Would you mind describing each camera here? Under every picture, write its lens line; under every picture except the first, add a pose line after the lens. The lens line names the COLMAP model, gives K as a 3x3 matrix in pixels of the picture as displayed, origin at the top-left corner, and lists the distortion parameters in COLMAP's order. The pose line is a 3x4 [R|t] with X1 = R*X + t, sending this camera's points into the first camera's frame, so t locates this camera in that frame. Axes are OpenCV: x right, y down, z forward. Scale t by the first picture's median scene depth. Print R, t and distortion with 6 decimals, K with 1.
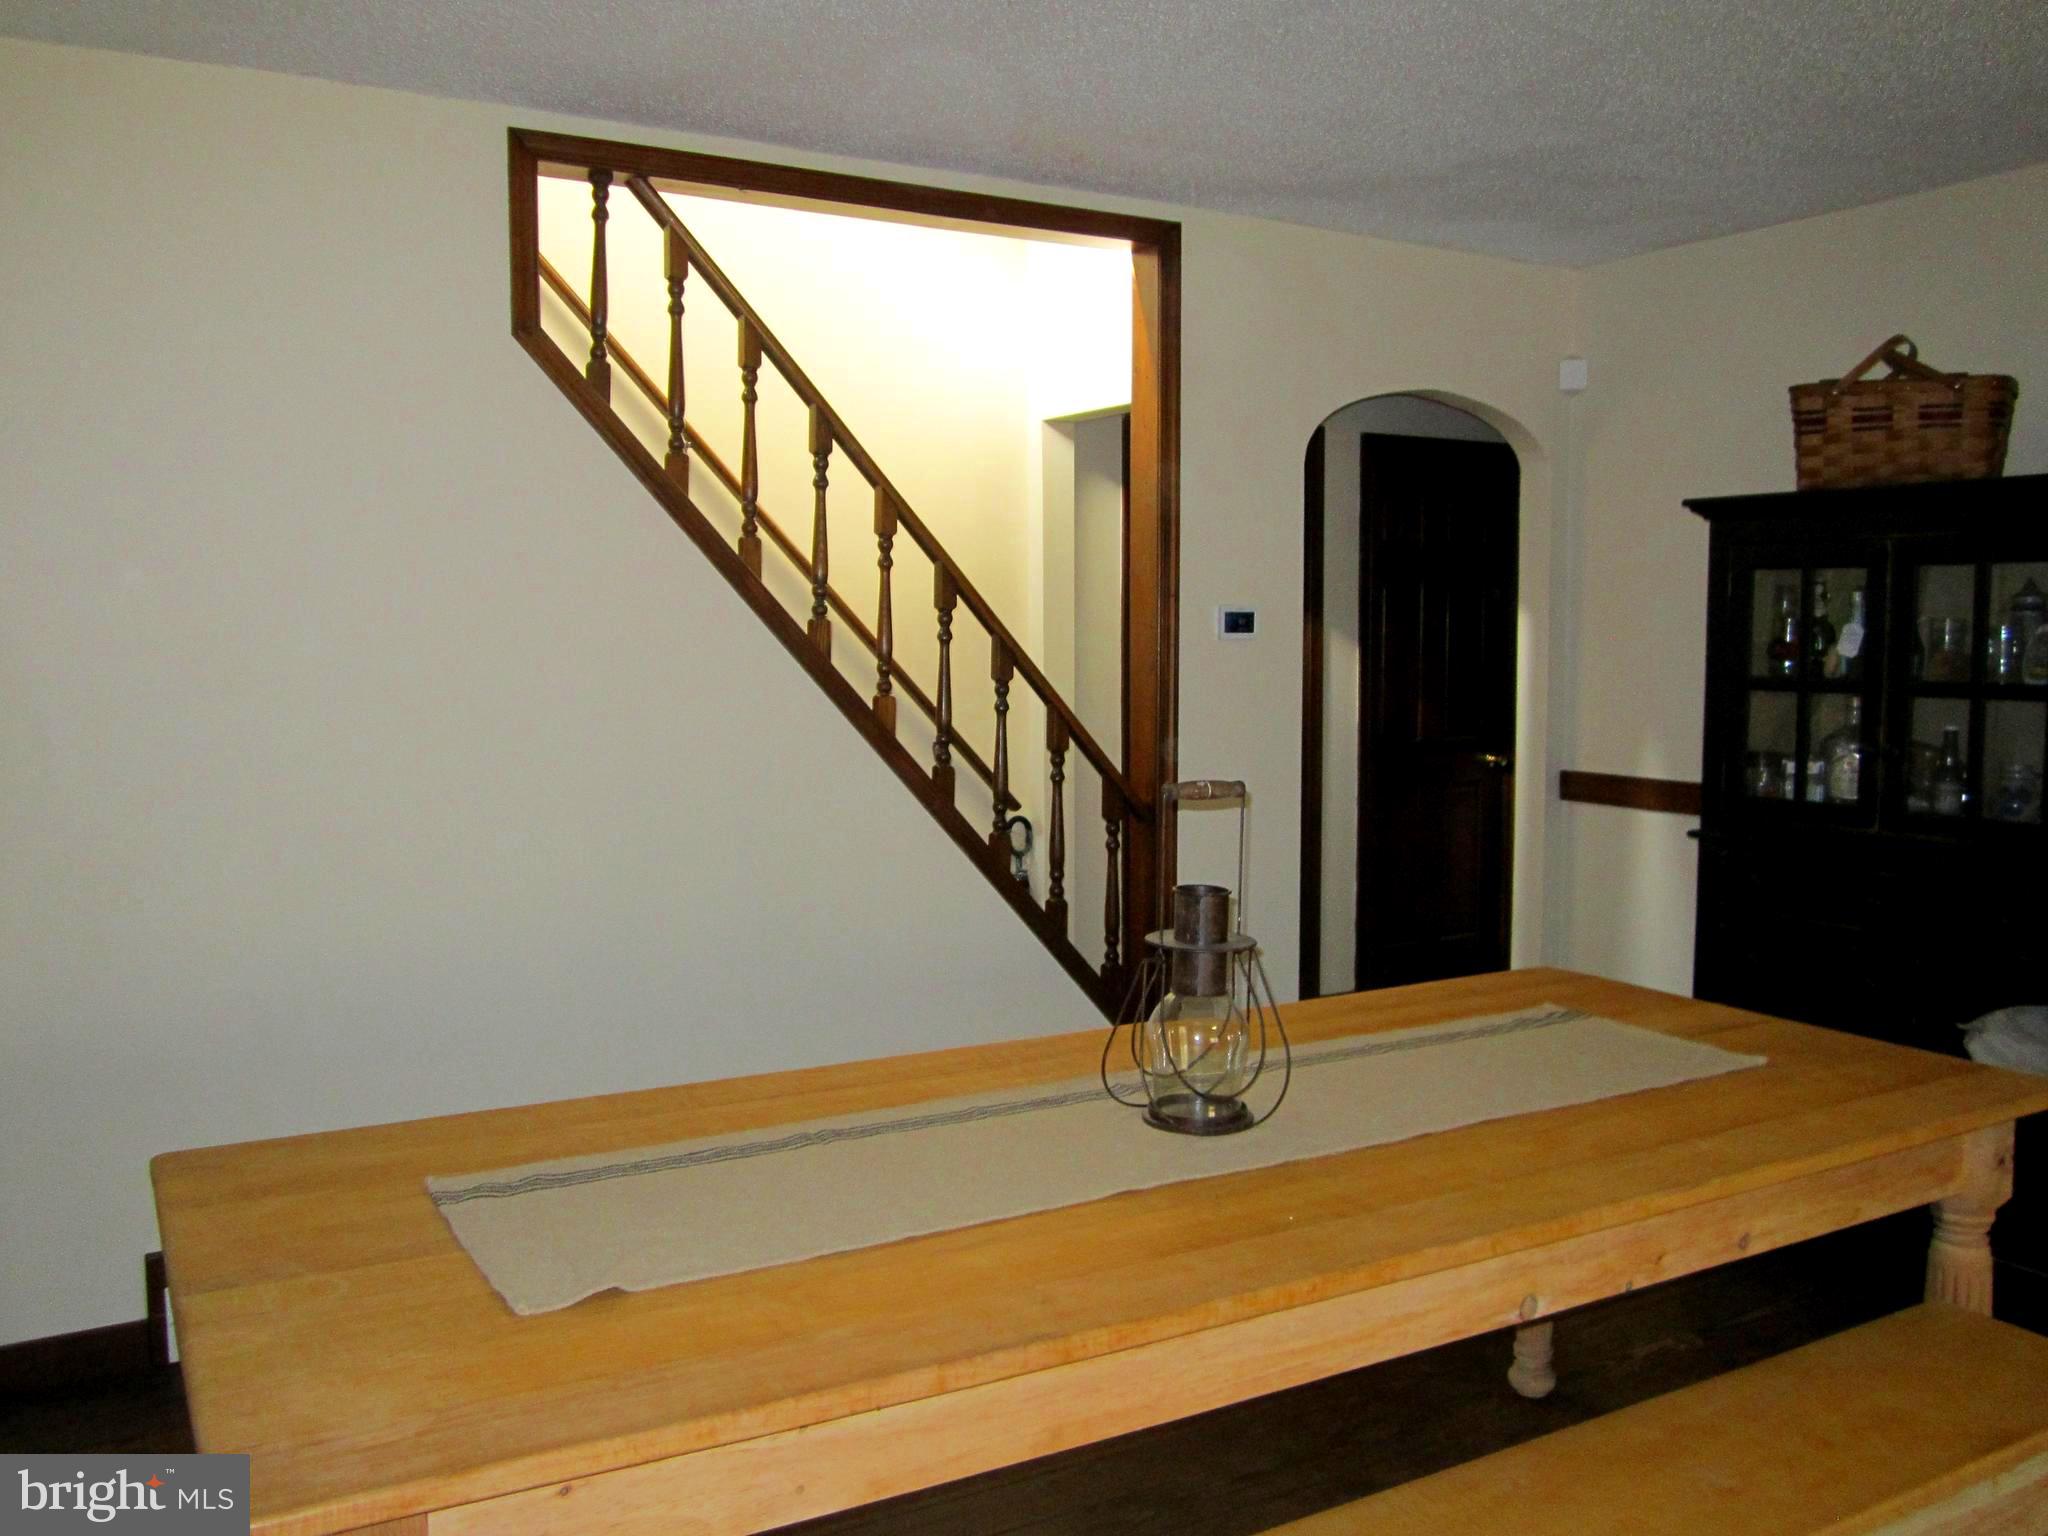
lens RADIAL K [[1694.4, 0, 1024.0], [0, 1694.4, 768.0], [0, 0, 1]] dist [-0.040728, 0.001711]
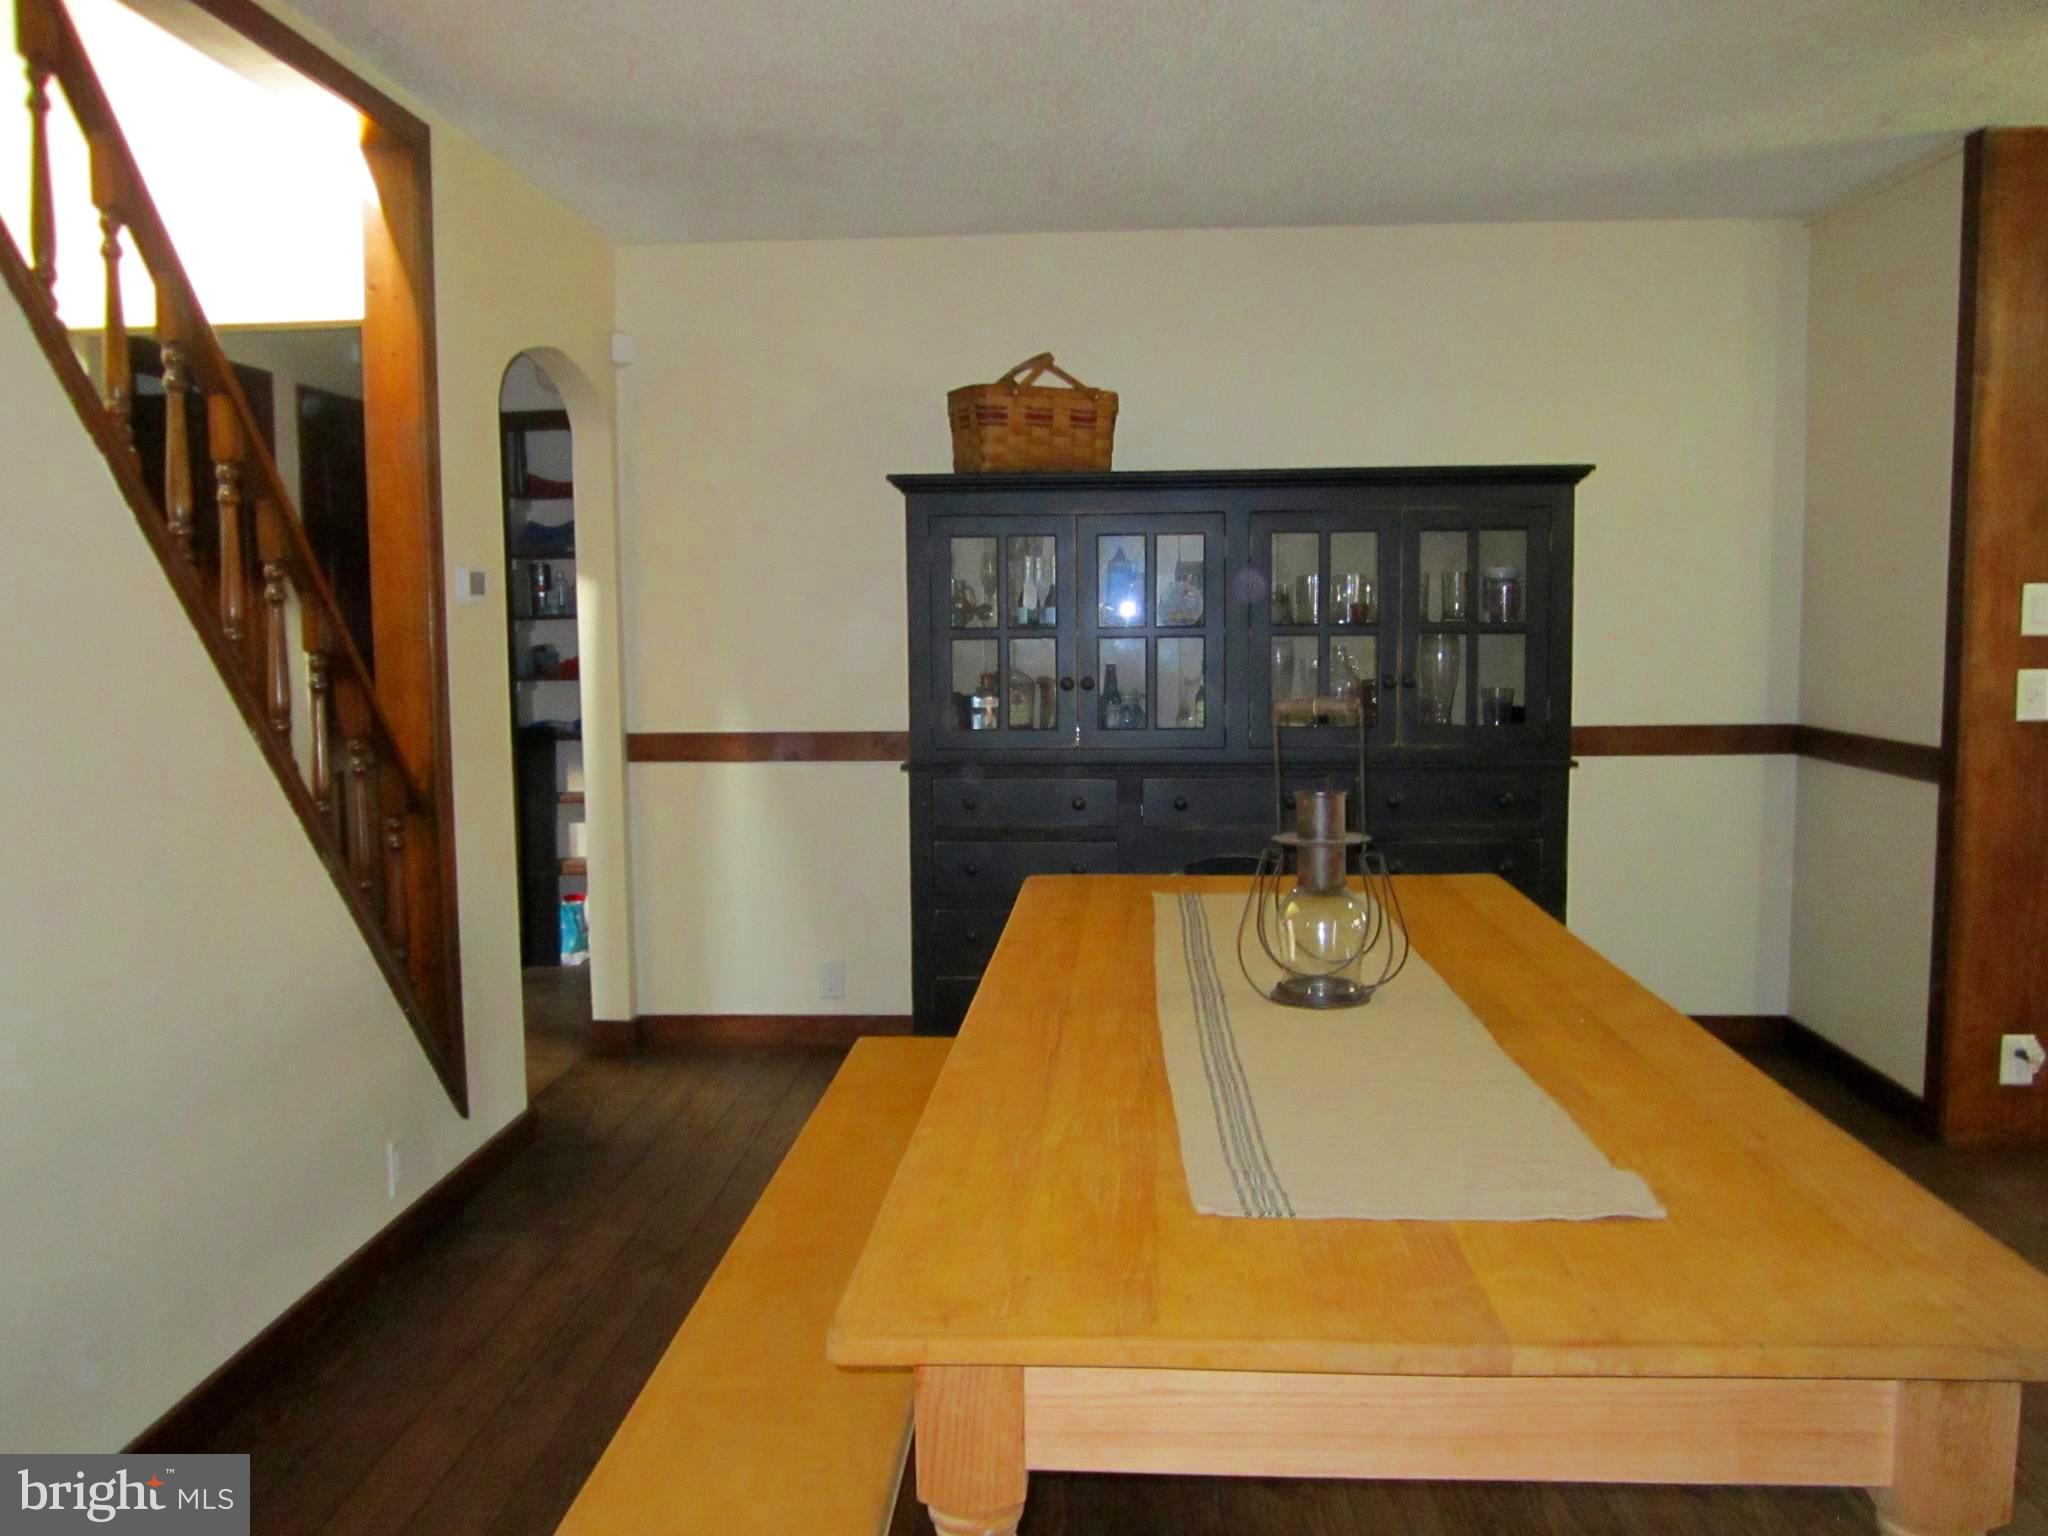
lens RADIAL K [[1701.8, 0, 1024.0], [0, 1701.8, 768.0], [0, 0, 1]] dist [-0.047243, 0.021038]
pose [[0.556131, -0.084267, 0.826812, -0.558600], [0.078558, 0.995722, 0.048643, -0.011032], [-0.827374, 0.037901, 0.560371, 0.306137]]
